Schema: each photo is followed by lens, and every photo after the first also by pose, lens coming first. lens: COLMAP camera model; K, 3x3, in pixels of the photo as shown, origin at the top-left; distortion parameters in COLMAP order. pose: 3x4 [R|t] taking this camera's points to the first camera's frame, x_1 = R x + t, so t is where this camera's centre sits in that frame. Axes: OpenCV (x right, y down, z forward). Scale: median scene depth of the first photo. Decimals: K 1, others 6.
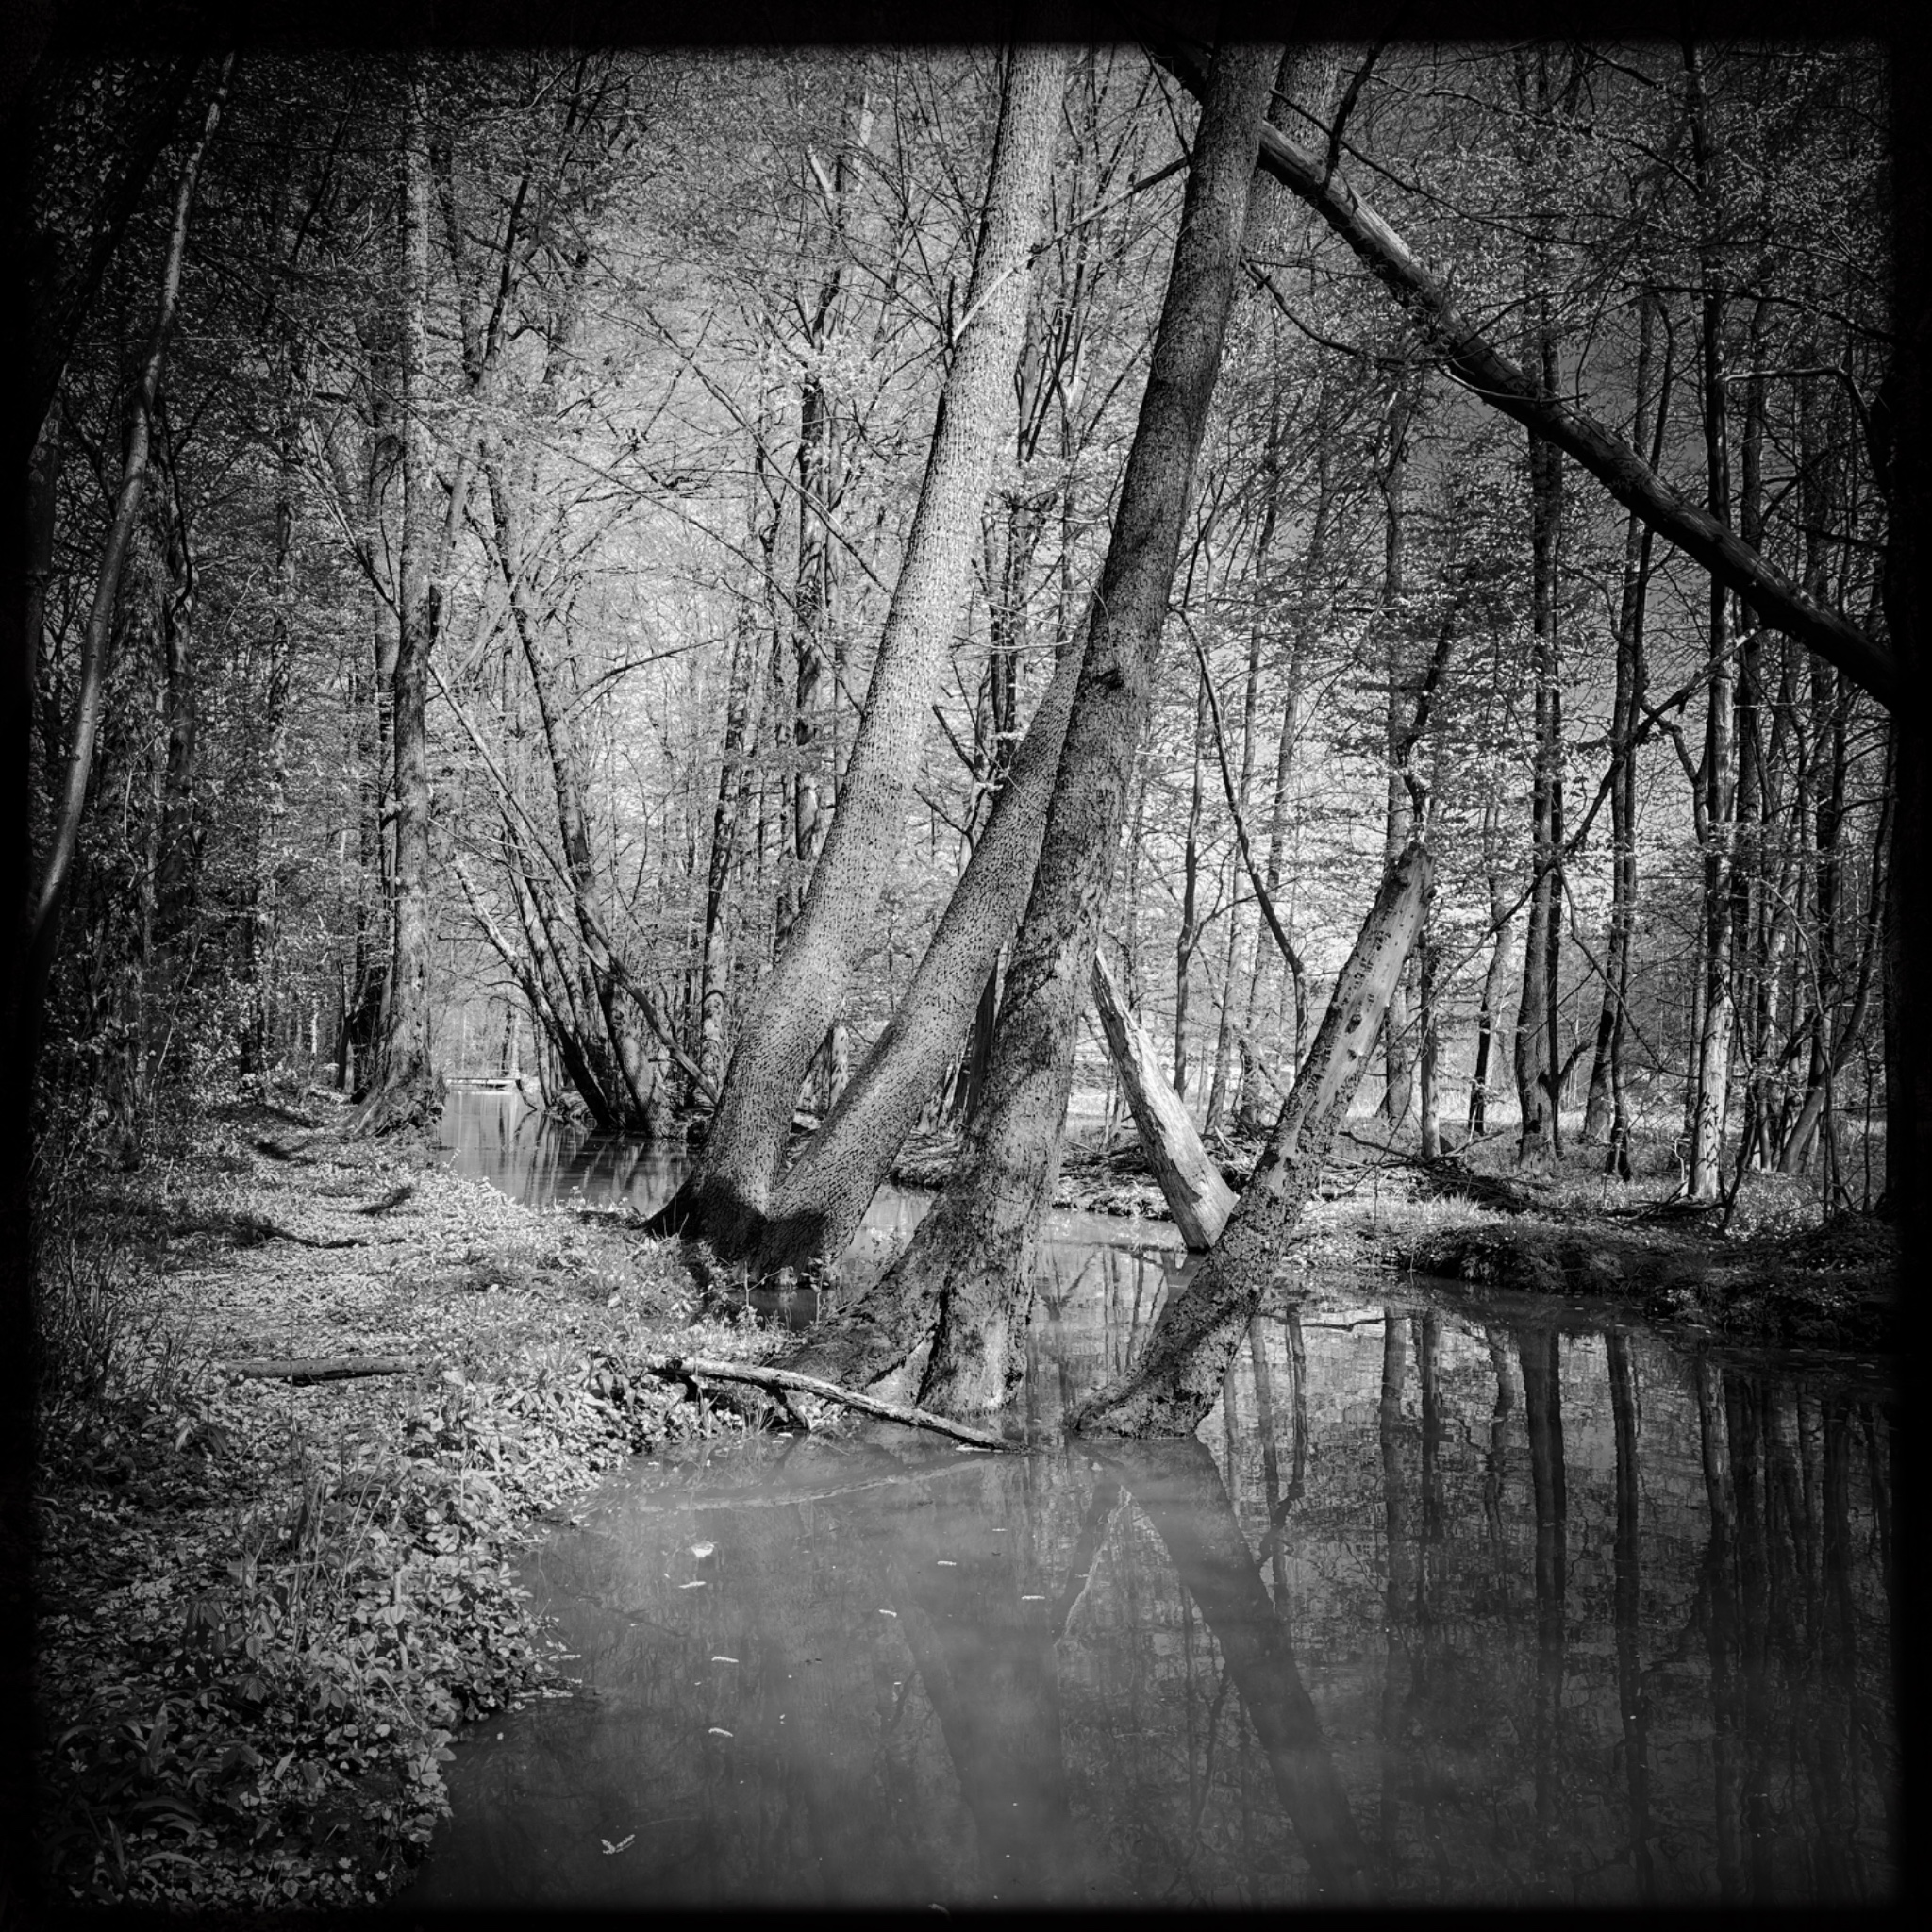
lens RADIAL K [[1834.5, 0, 966.0], [0, 1834.5, 966.0], [0, 0, 1]] dist [0.185695, -0.385551]
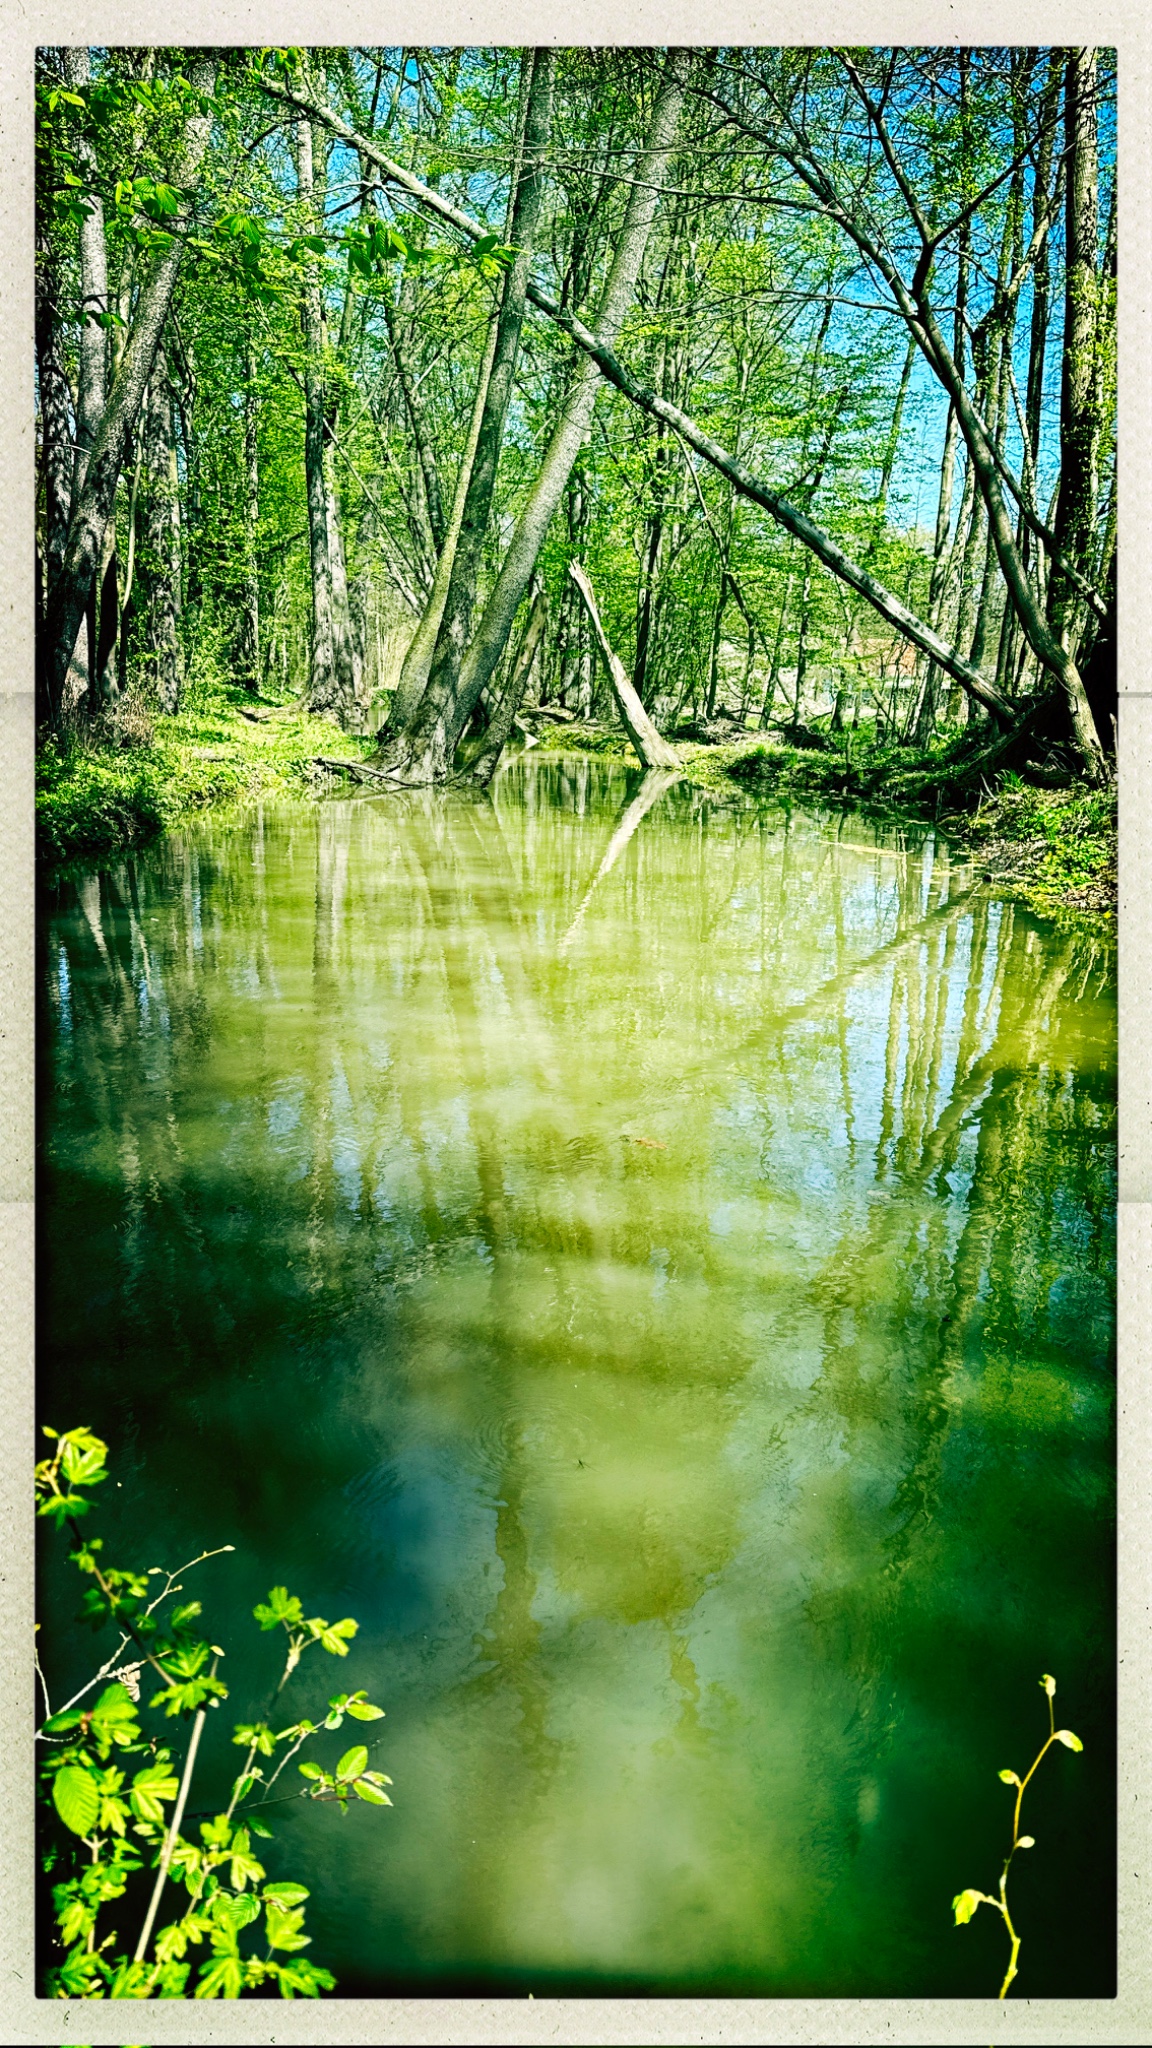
lens RADIAL K [[1460.3, 0, 576.0], [0, 1460.3, 1024.0], [0, 0, 1]] dist [0.146851, -0.190175]
pose [[0.984002, 0.054658, -0.169569, 0.740779], [-0.006174, 0.961668, 0.274149, -0.051921], [0.178053, -0.268716, 0.946620, -1.484631]]
